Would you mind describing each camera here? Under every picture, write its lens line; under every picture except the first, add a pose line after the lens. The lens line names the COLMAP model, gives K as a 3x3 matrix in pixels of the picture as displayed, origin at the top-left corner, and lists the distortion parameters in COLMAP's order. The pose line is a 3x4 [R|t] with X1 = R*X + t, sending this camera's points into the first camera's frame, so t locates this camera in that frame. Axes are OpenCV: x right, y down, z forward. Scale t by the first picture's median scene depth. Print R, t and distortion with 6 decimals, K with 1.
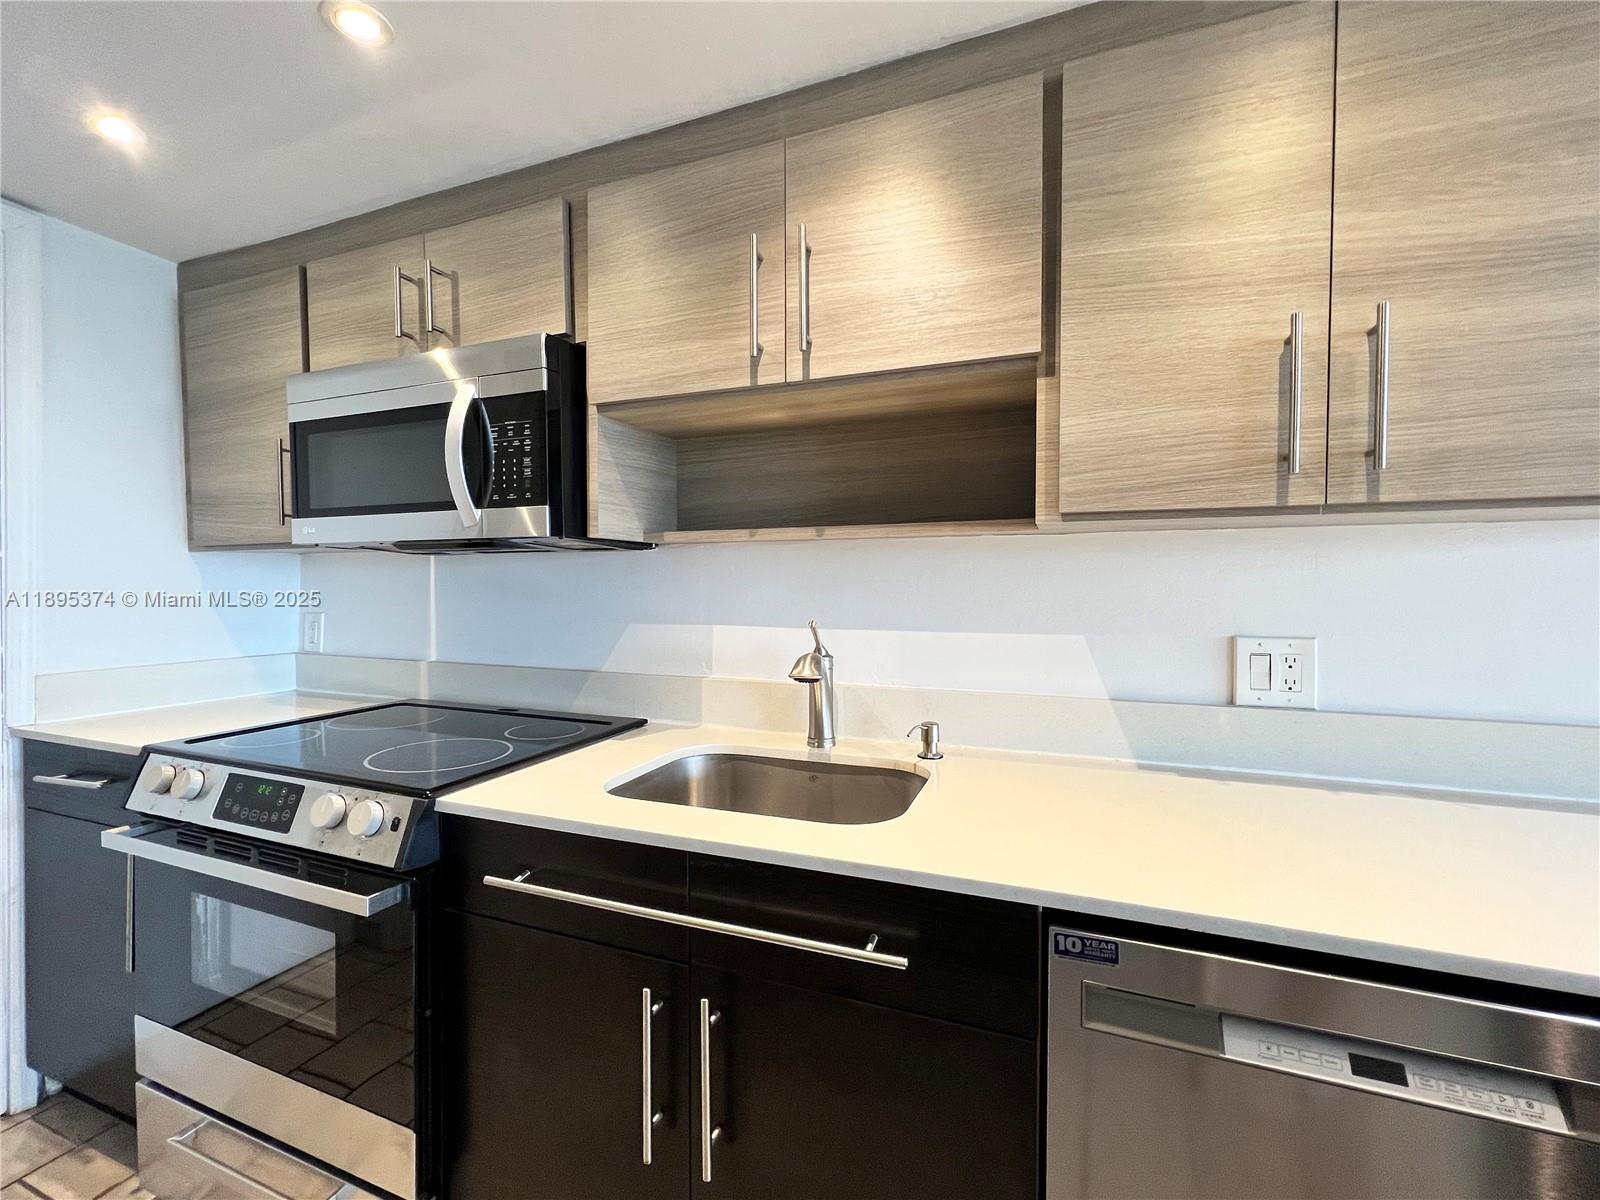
lens RADIAL K [[673.2, 0, 797.3], [0, 673.2, 594.9], [0, 0, 1]] dist [-0.003751, 0.000829]
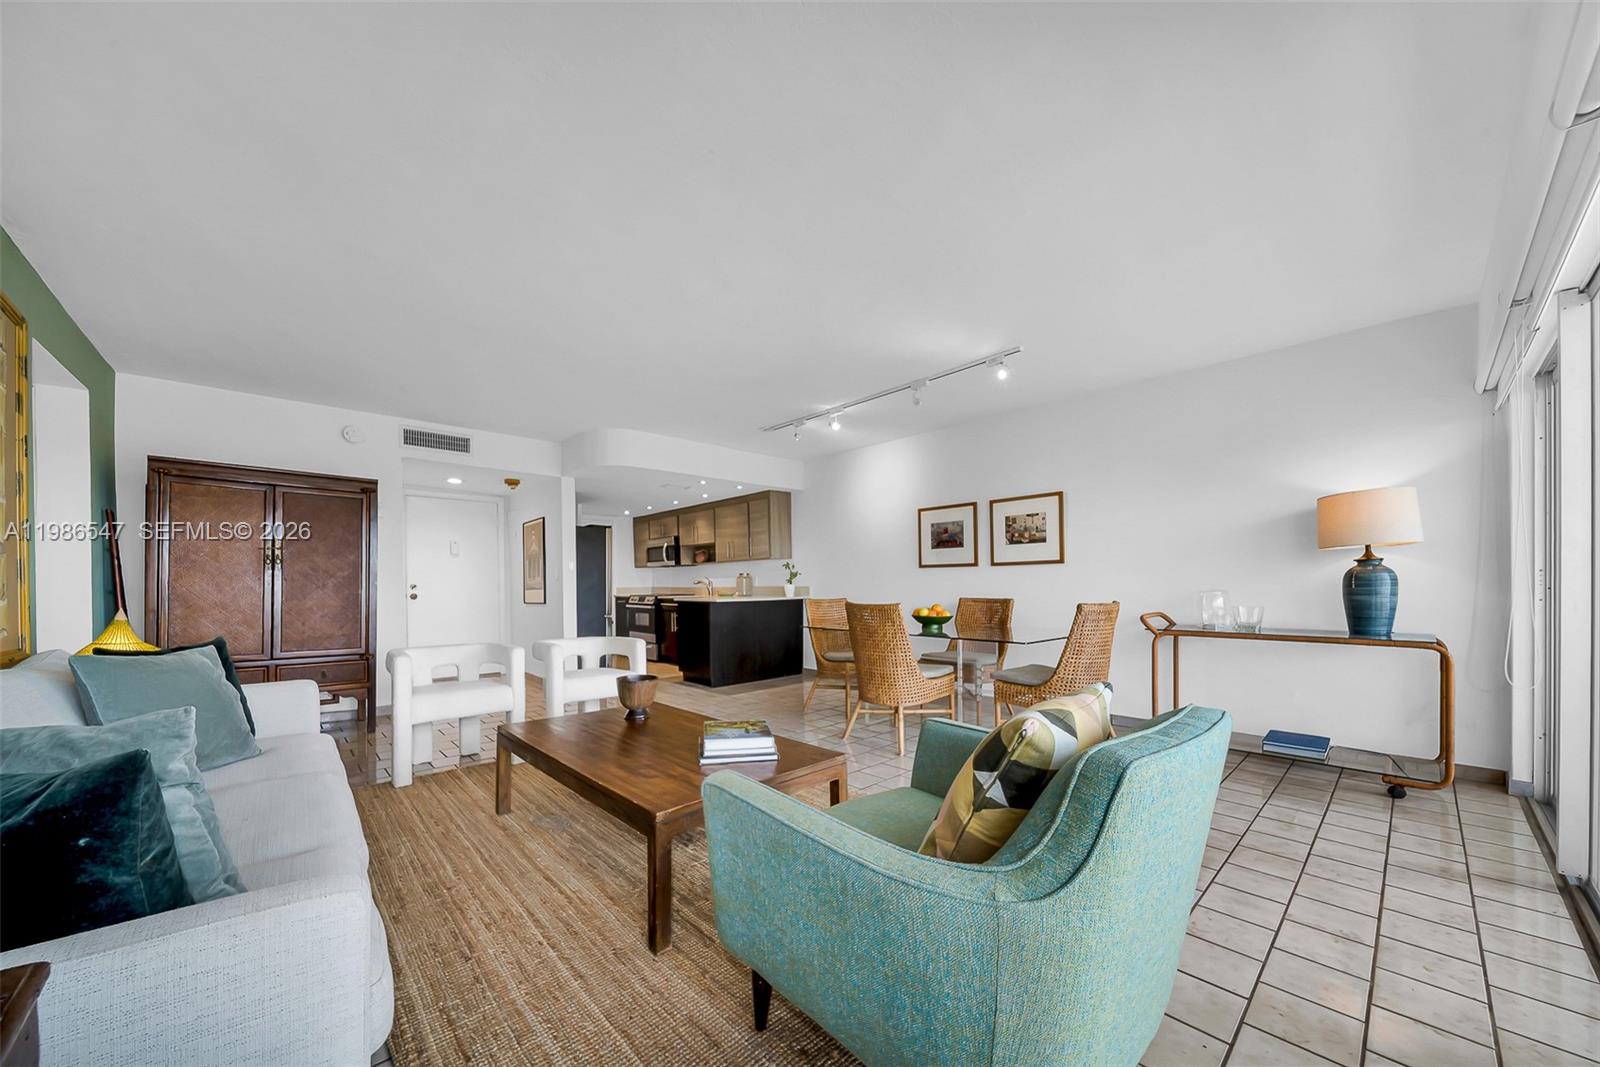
lens RADIAL K [[570.0, 0, 807.5], [0, 570.0, 587.6], [0, 0, 1]] dist [-0.001762, -0.000319]
pose [[0.903899, -0.009803, -0.427633, 3.814454], [0.006586, 0.999938, -0.009000, 0.235121], [0.427695, 0.005319, 0.903907, -4.210452]]
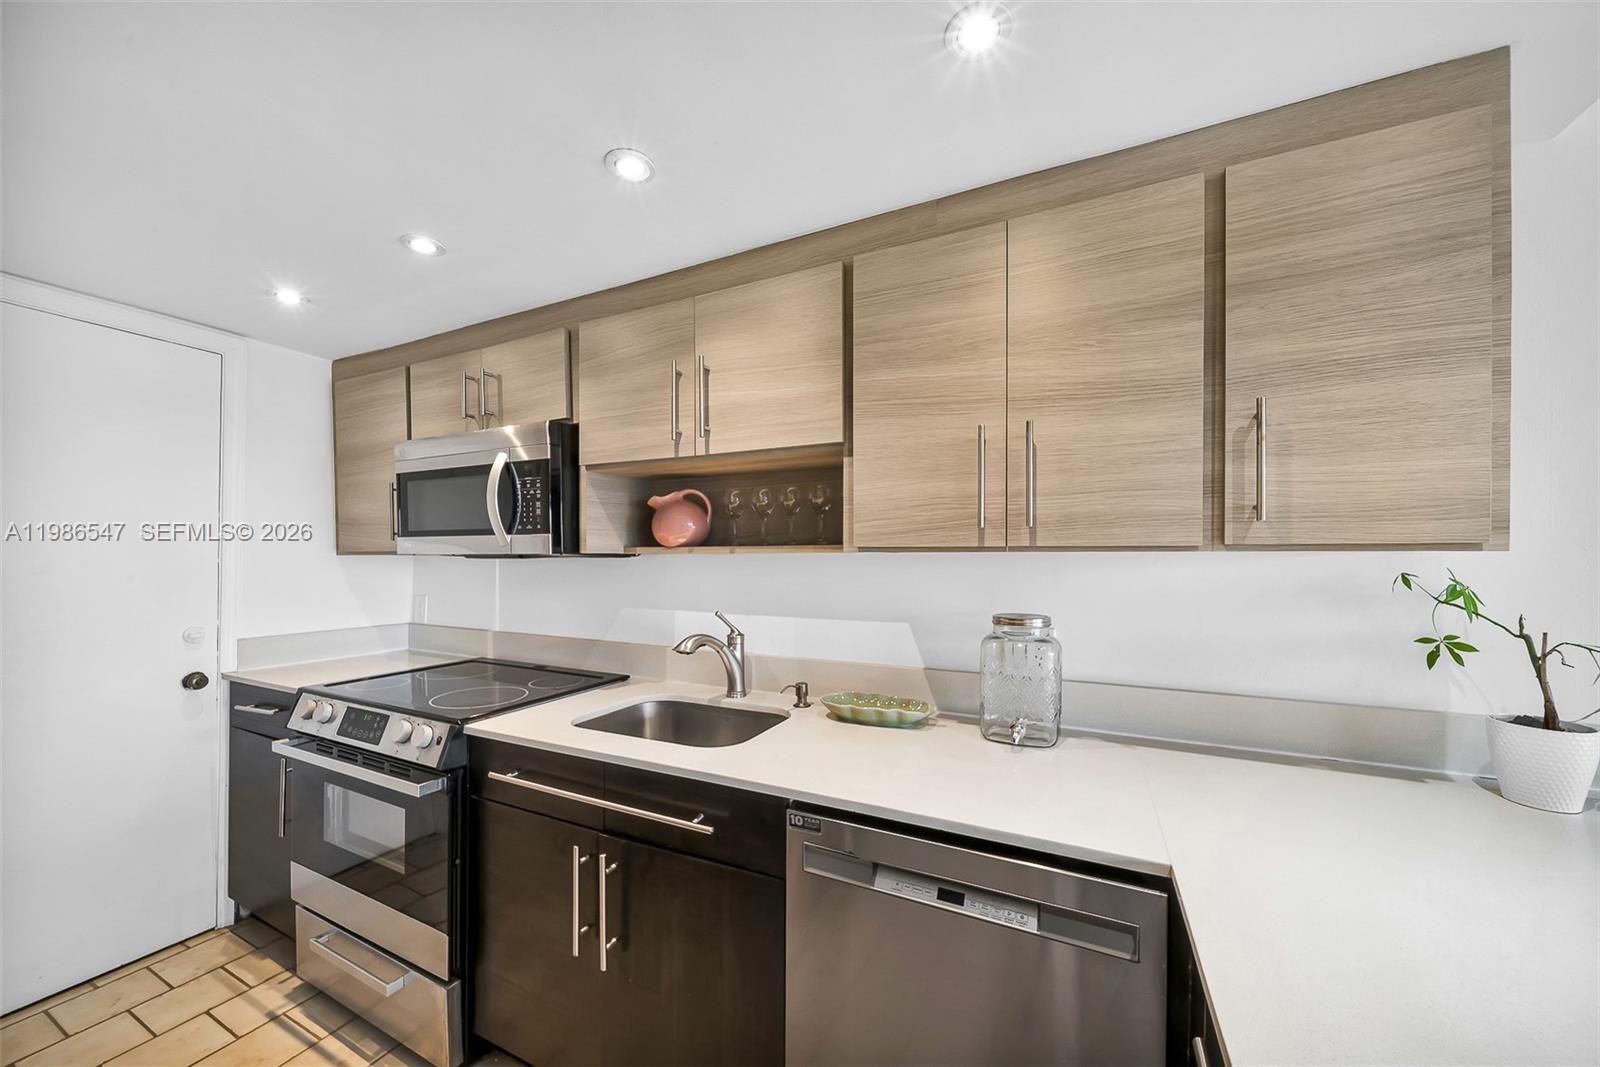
lens RADIAL K [[570.0, 0, 805.9], [0, 570.0, 558.3], [0, 0, 1]] dist [-0.001762, -0.000319]
pose [[0.997129, 0.002600, -0.075681, 0.331810], [-0.003642, 0.999900, -0.013630, -0.068725], [0.075638, 0.013866, 0.997039, -0.258047]]
